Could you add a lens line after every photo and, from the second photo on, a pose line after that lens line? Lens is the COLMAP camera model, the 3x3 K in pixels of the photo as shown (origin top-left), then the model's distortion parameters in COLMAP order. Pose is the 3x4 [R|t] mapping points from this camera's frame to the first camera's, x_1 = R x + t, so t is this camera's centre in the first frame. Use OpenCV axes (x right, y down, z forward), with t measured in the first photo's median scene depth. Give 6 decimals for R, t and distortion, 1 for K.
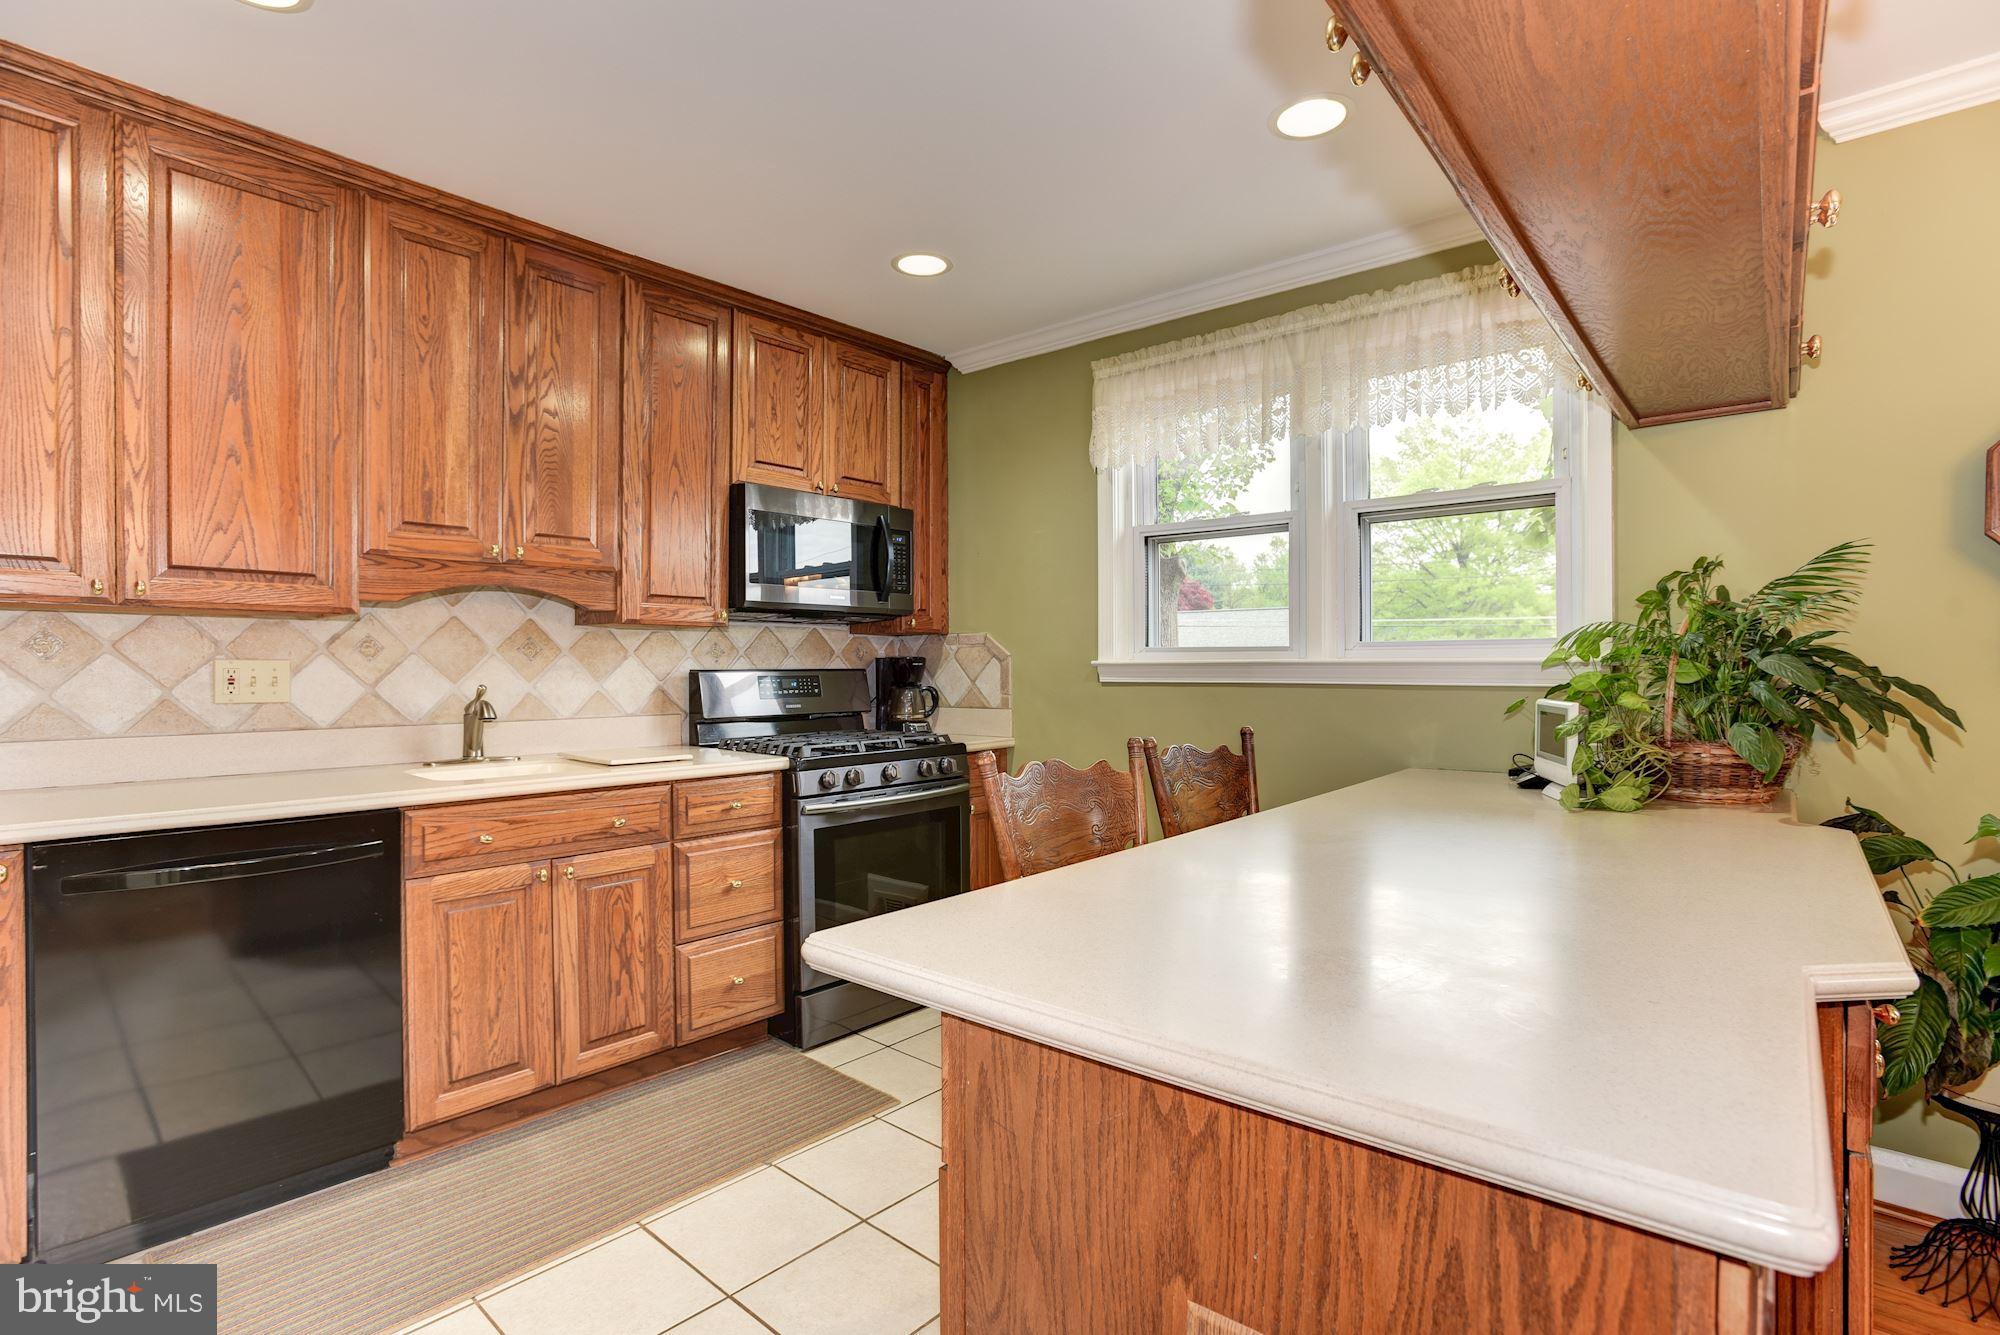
lens RADIAL K [[946.9, 0, 993.9], [0, 946.9, 667.9], [0, 0, 1]] dist [-0.046281, 0.018072]
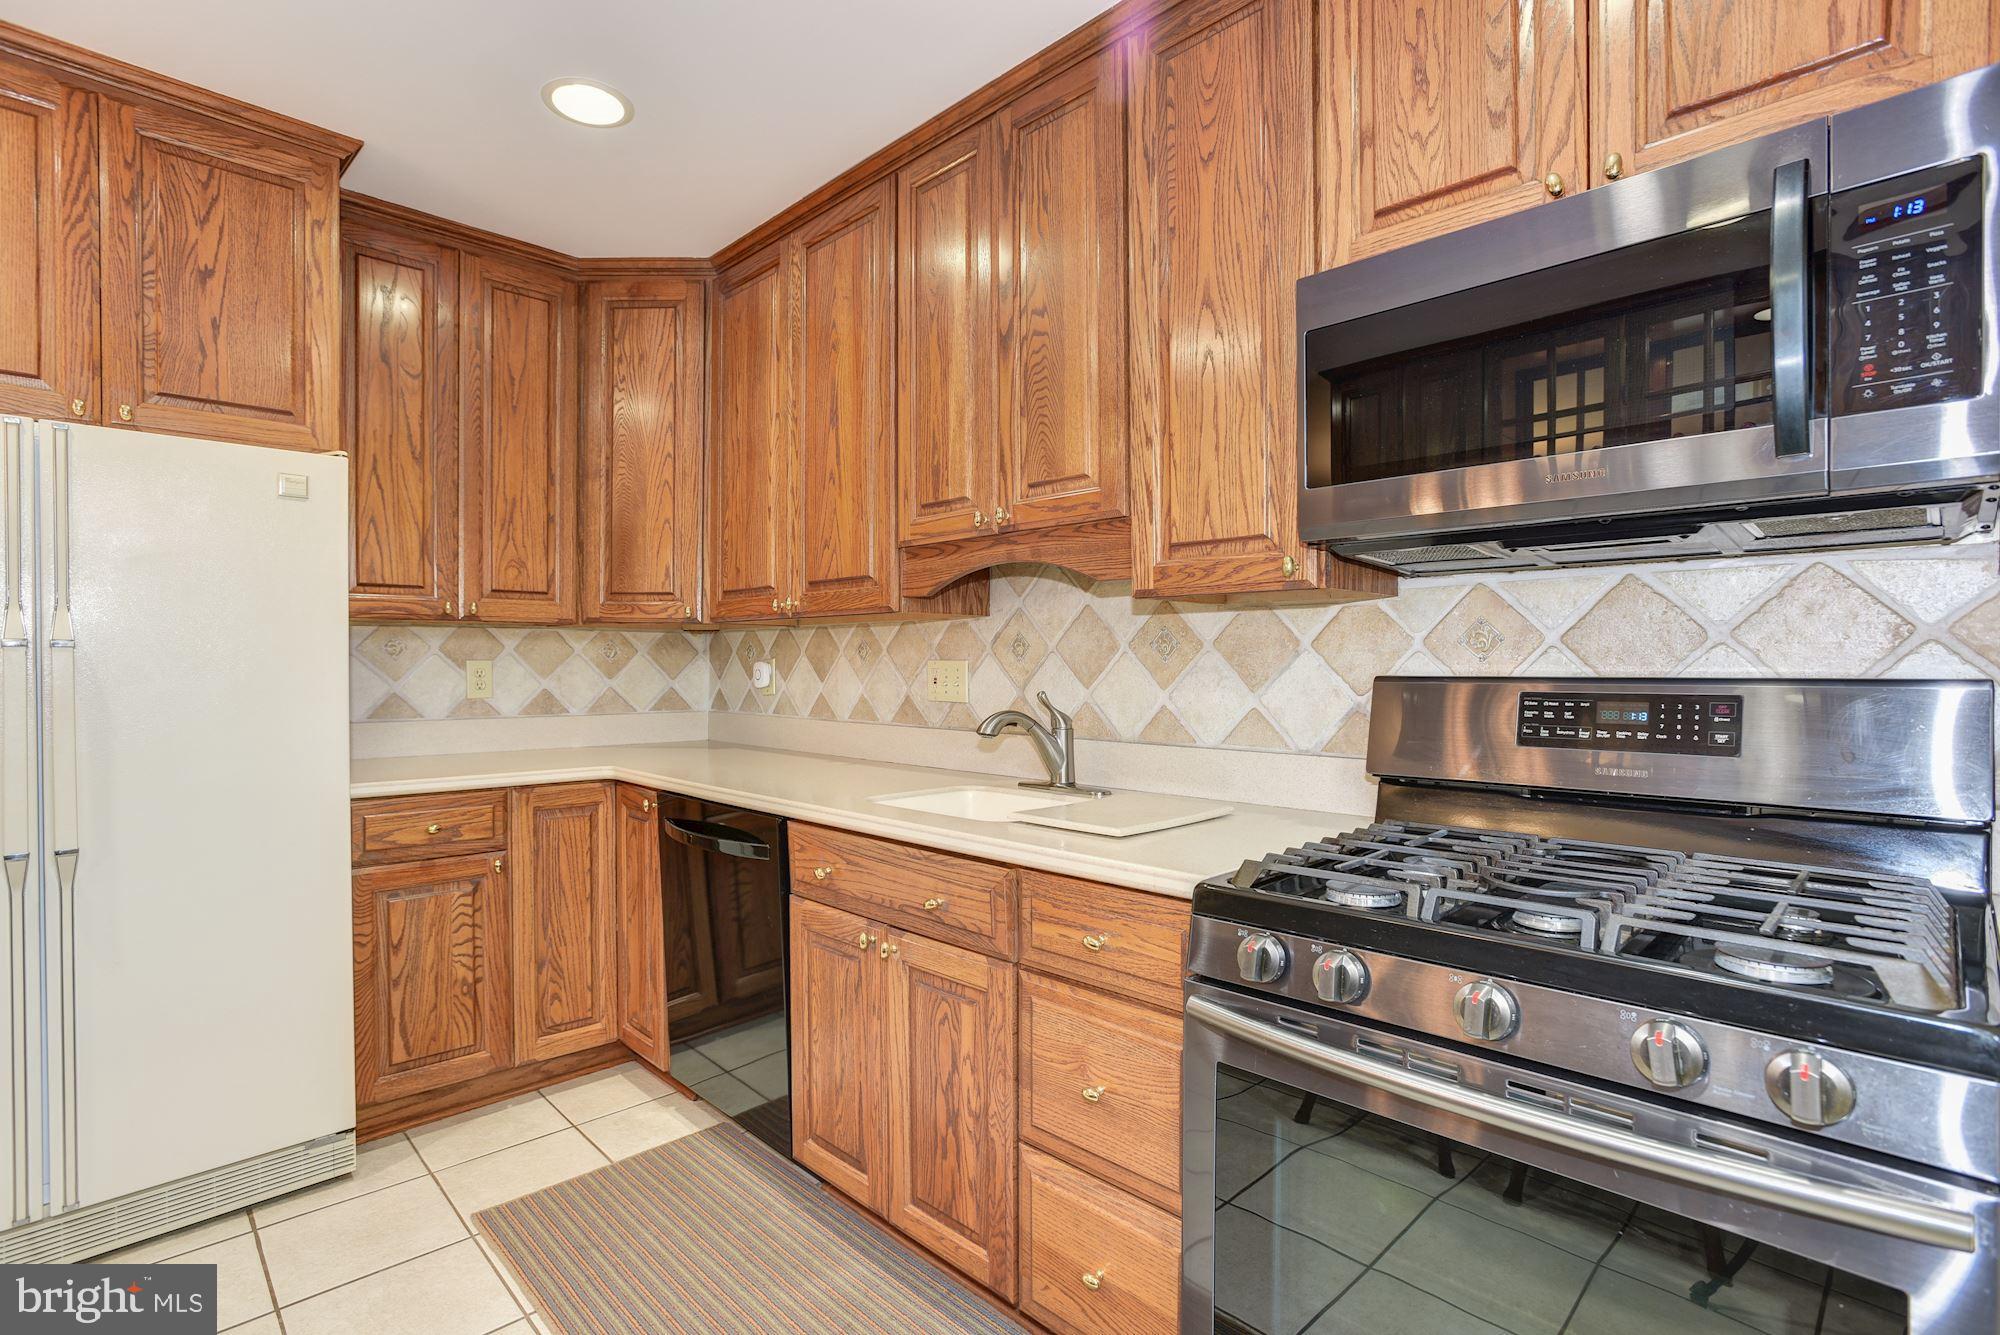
lens RADIAL K [[946.9, 0, 995.2], [0, 946.9, 674.8], [0, 0, 1]] dist [-0.046281, 0.018072]
pose [[-0.059143, 0.010701, -0.998192, 0.246968], [-0.003814, 0.999933, 0.010945, -0.004272], [0.998242, 0.004454, -0.059098, 1.016676]]
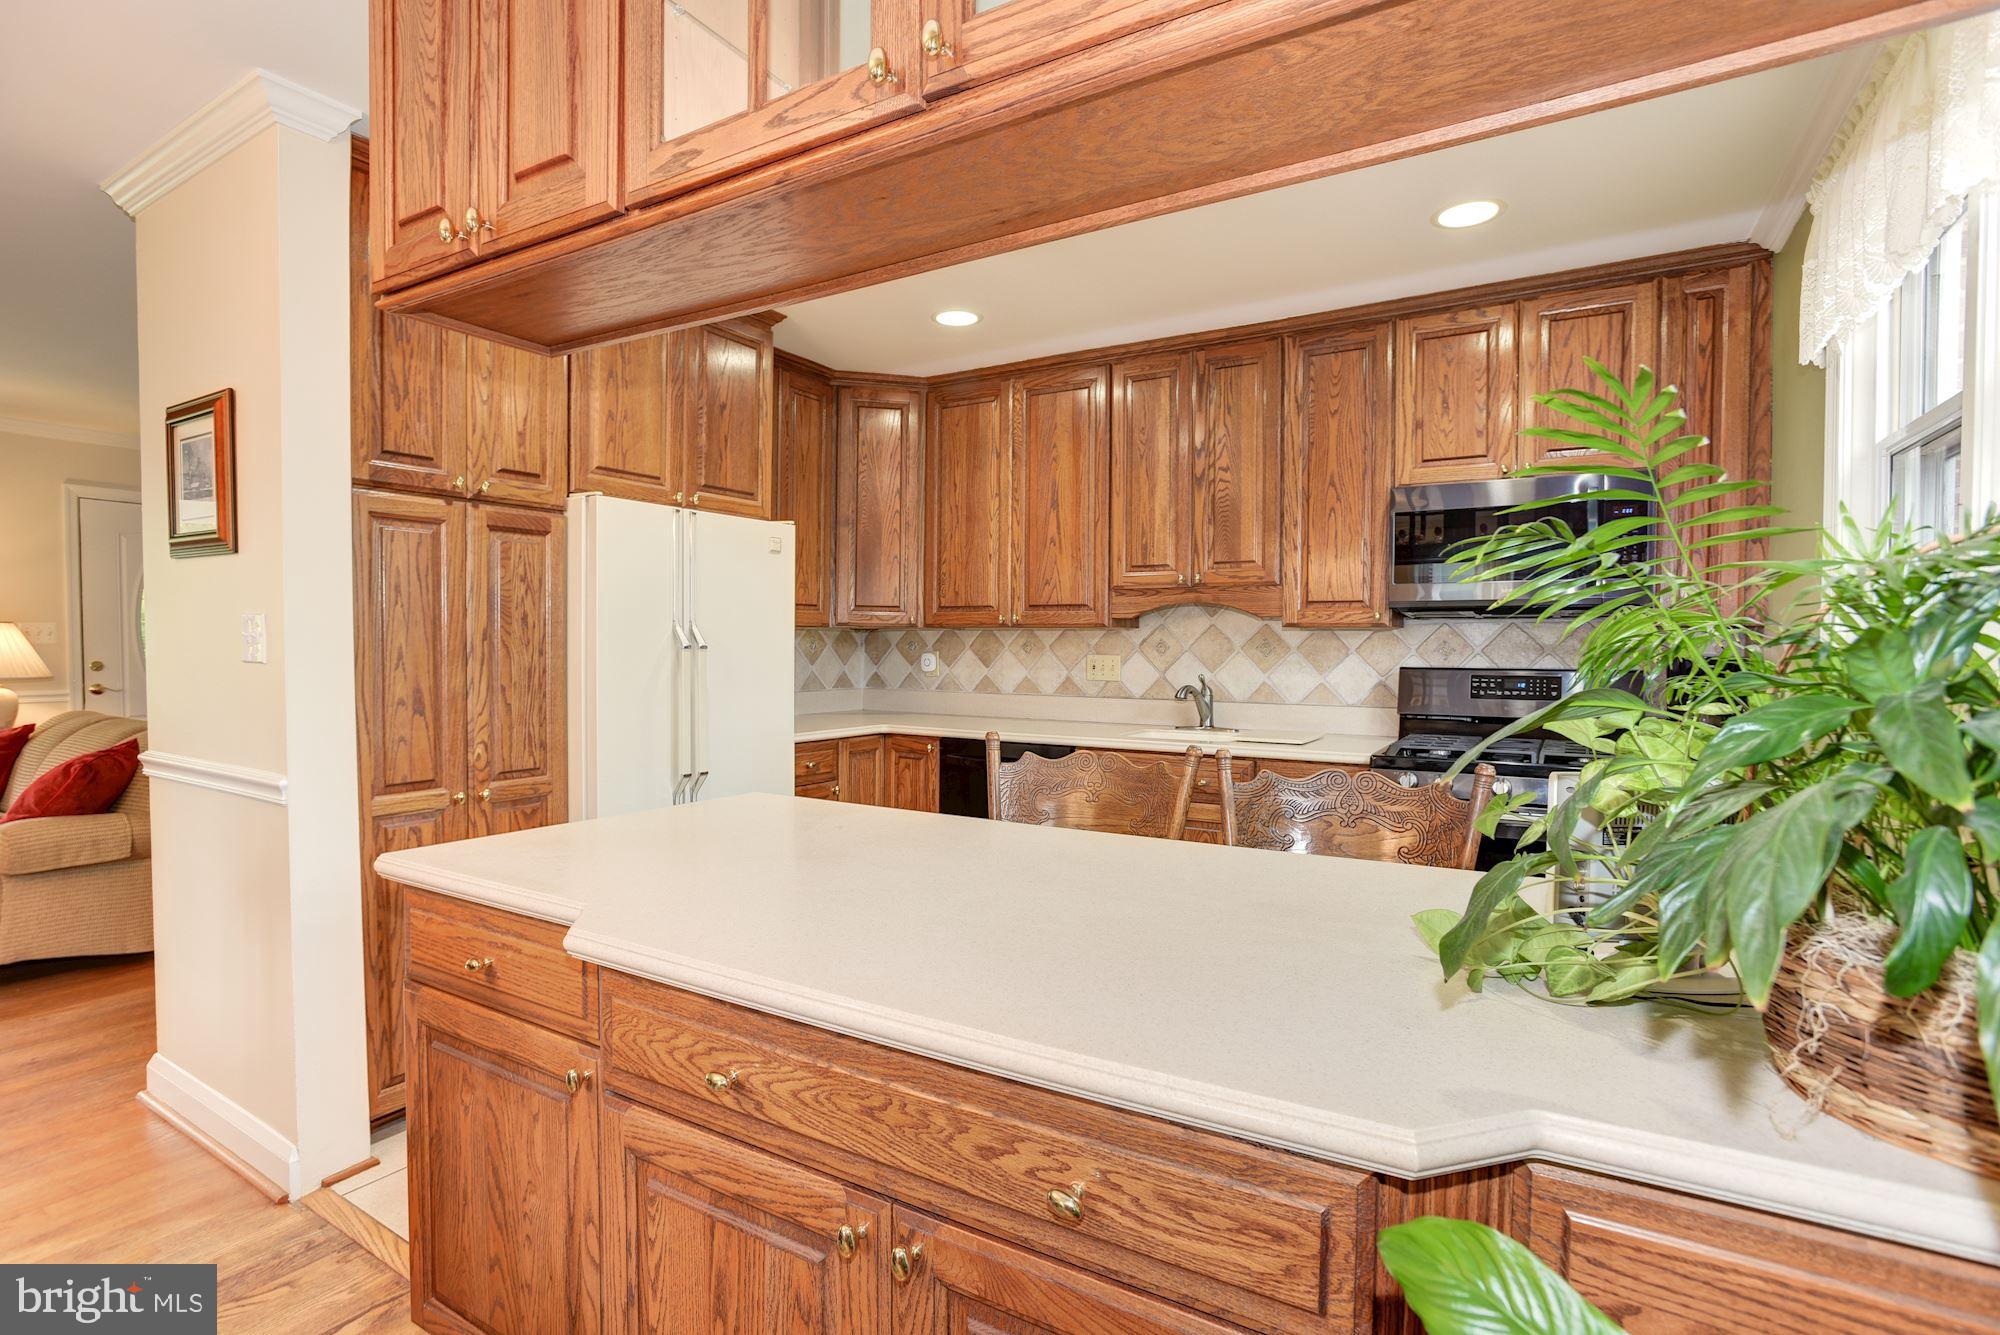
lens RADIAL K [[946.9, 0, 1000.3], [0, 946.9, 675.4], [0, 0, 1]] dist [-0.046281, 0.018072]
pose [[0.188707, 0.030738, -0.981552, 0.781714], [-0.011160, 0.999513, 0.029154, -0.017771], [0.981970, 0.005453, 0.188958, 0.444925]]
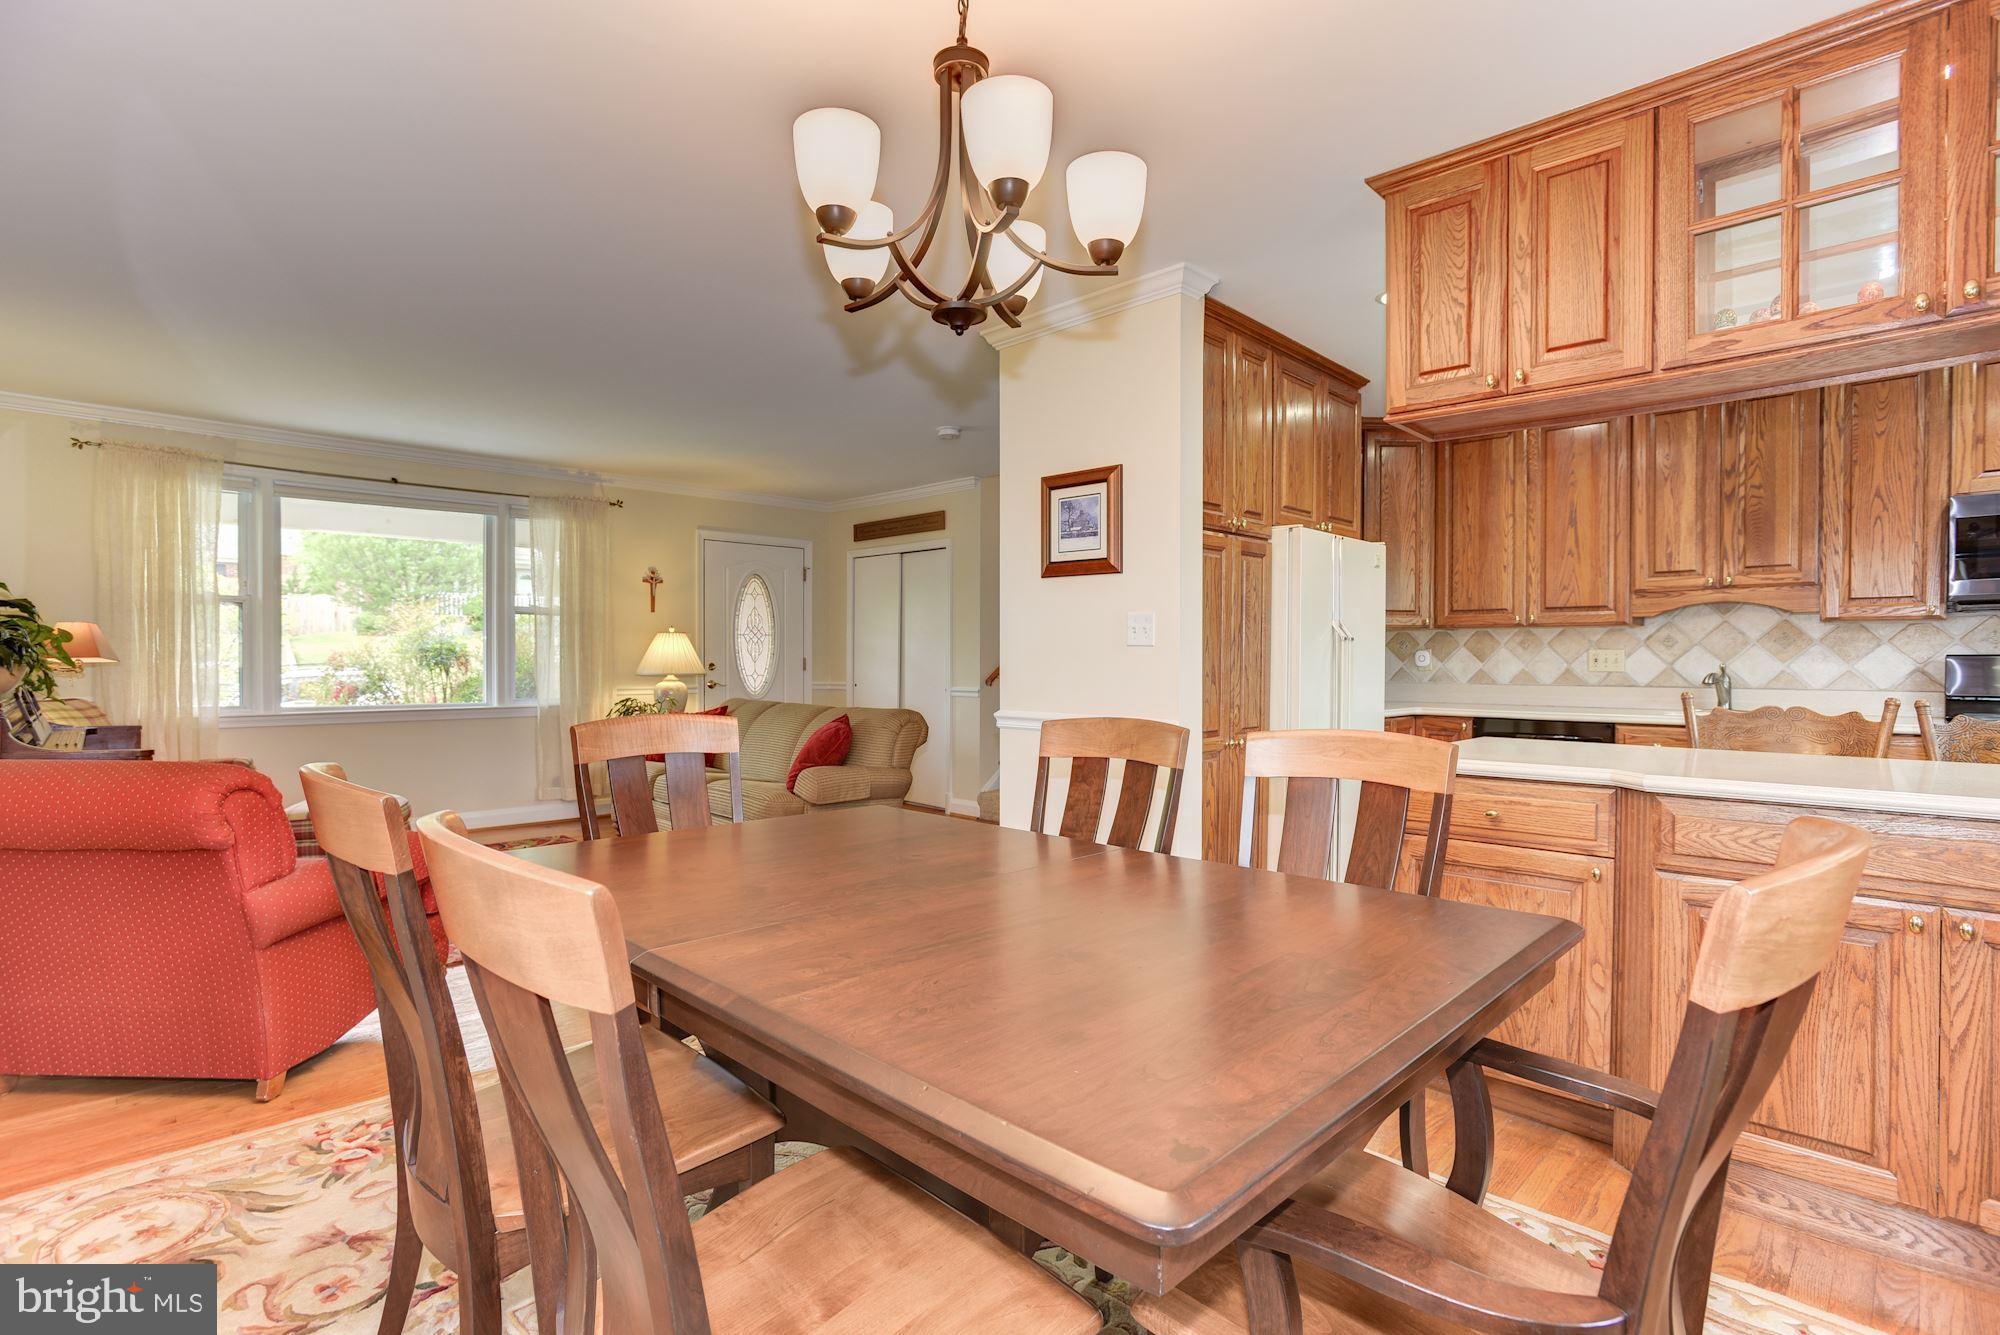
lens RADIAL K [[946.9, 0, 991.4], [0, 946.9, 673.7], [0, 0, 1]] dist [-0.046281, 0.018072]
pose [[-0.055855, 0.011856, -0.998368, 1.120049], [-0.007150, 0.999899, 0.012274, 0.024936], [0.998413, 0.007824, -0.055765, -0.167478]]
